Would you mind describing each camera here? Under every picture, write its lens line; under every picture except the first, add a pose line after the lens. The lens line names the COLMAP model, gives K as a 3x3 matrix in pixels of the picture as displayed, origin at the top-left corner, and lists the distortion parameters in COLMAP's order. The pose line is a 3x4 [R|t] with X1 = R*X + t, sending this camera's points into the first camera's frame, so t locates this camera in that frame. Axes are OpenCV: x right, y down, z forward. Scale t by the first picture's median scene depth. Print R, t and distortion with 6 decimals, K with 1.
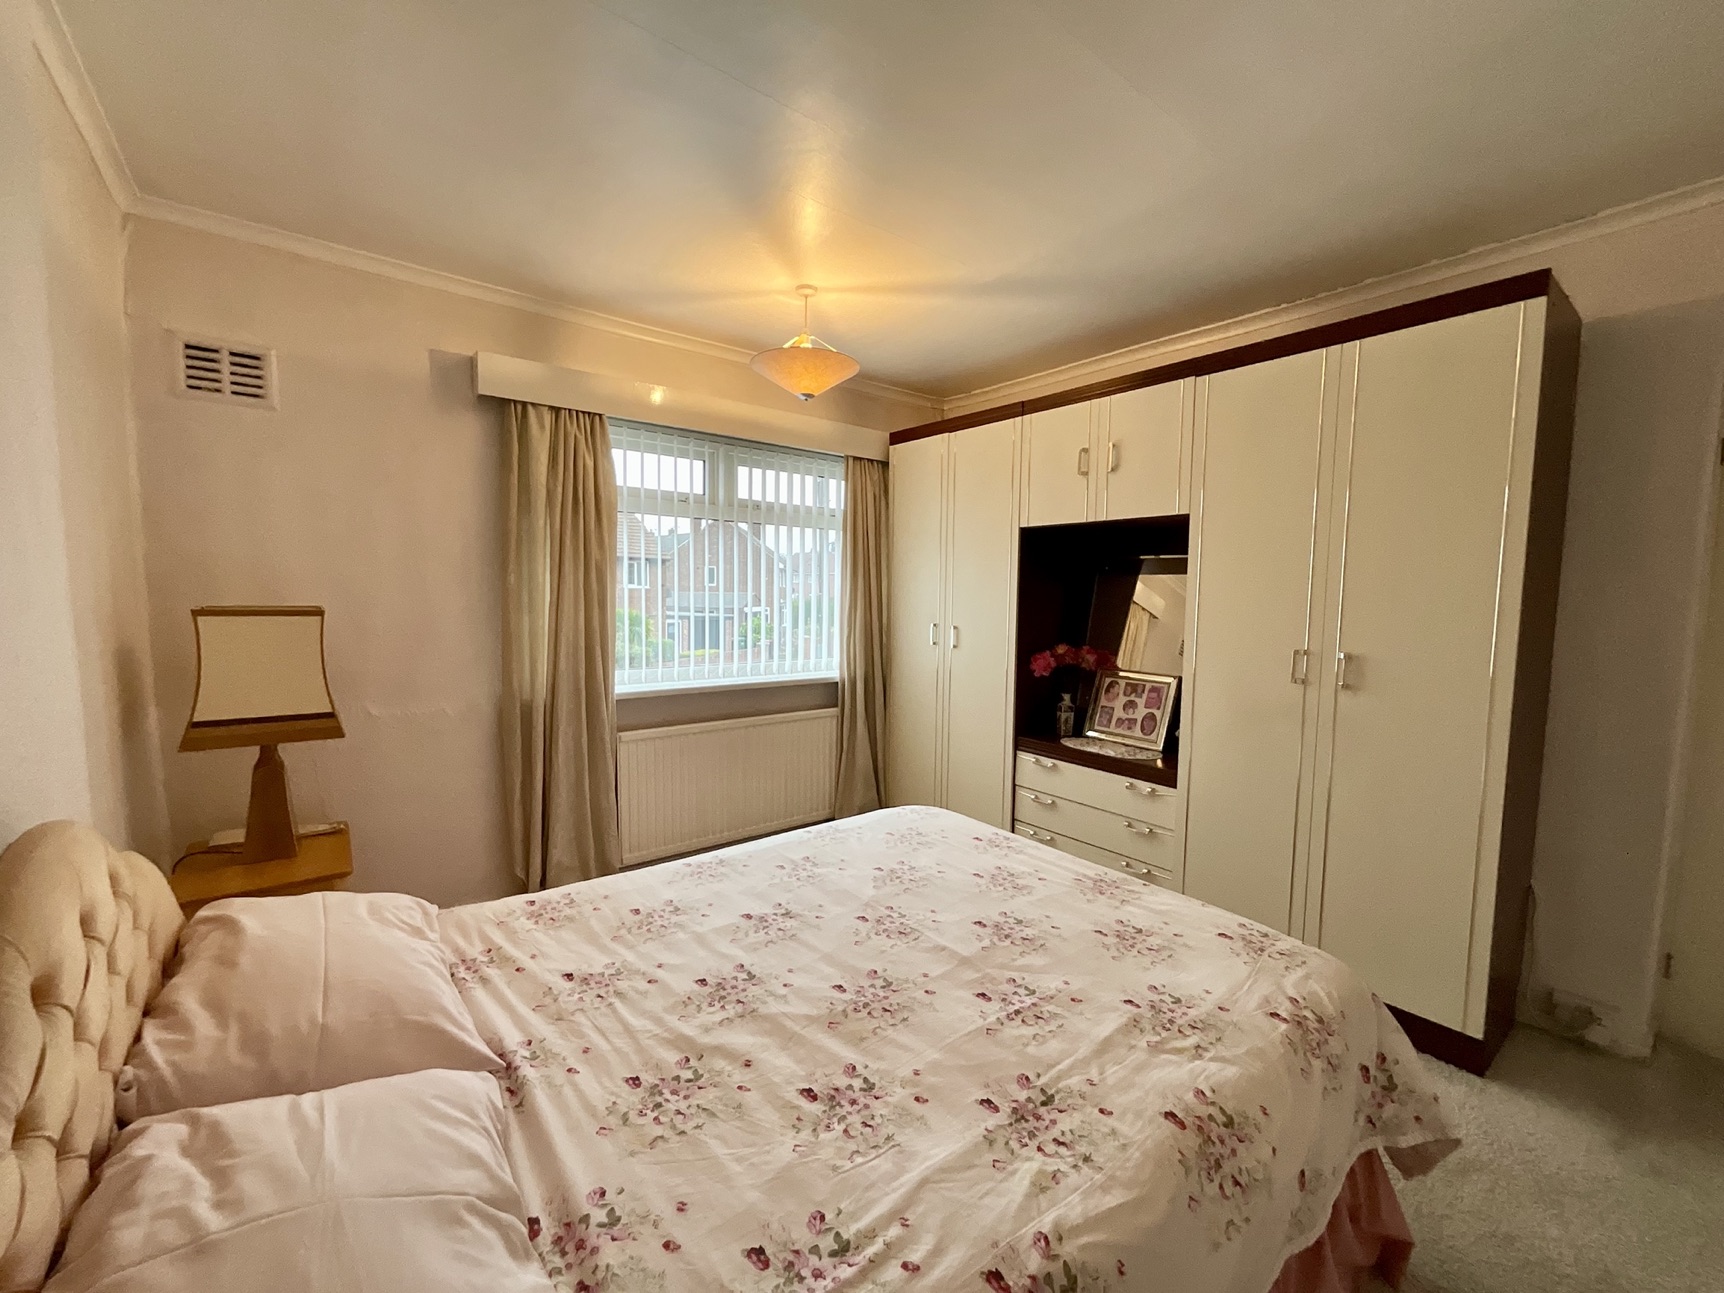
lens RADIAL K [[700.8, 0, 859.3], [0, 700.8, 644.8], [0, 0, 1]] dist [-0.000640, -0.000284]
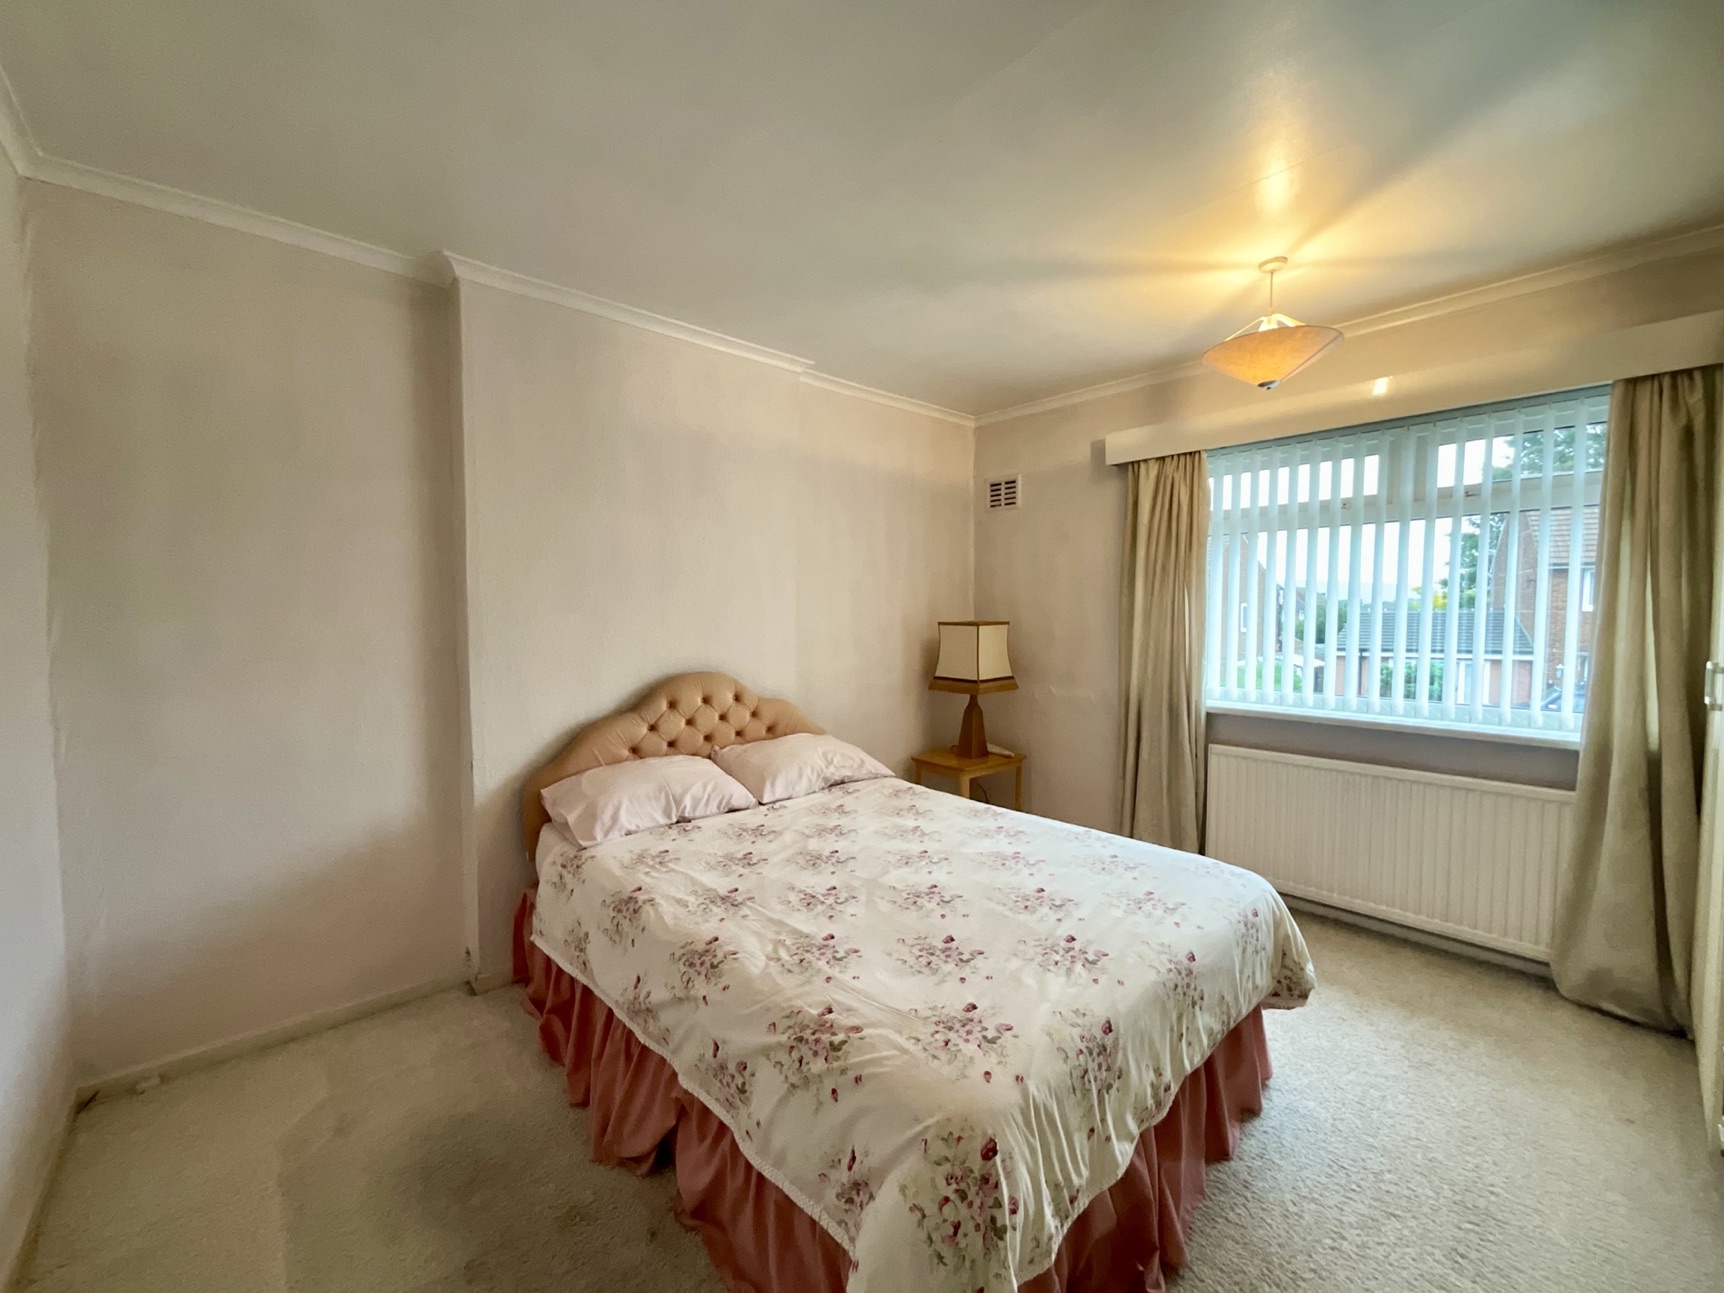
lens RADIAL K [[700.8, 0, 873.5], [0, 700.8, 653.6], [0, 0, 1]] dist [-0.000640, -0.000284]
pose [[0.075926, 0.045944, -0.996054, 1.181178], [-0.072066, 0.996578, 0.040475, -0.028082], [0.994506, 0.068709, 0.078977, 0.701633]]
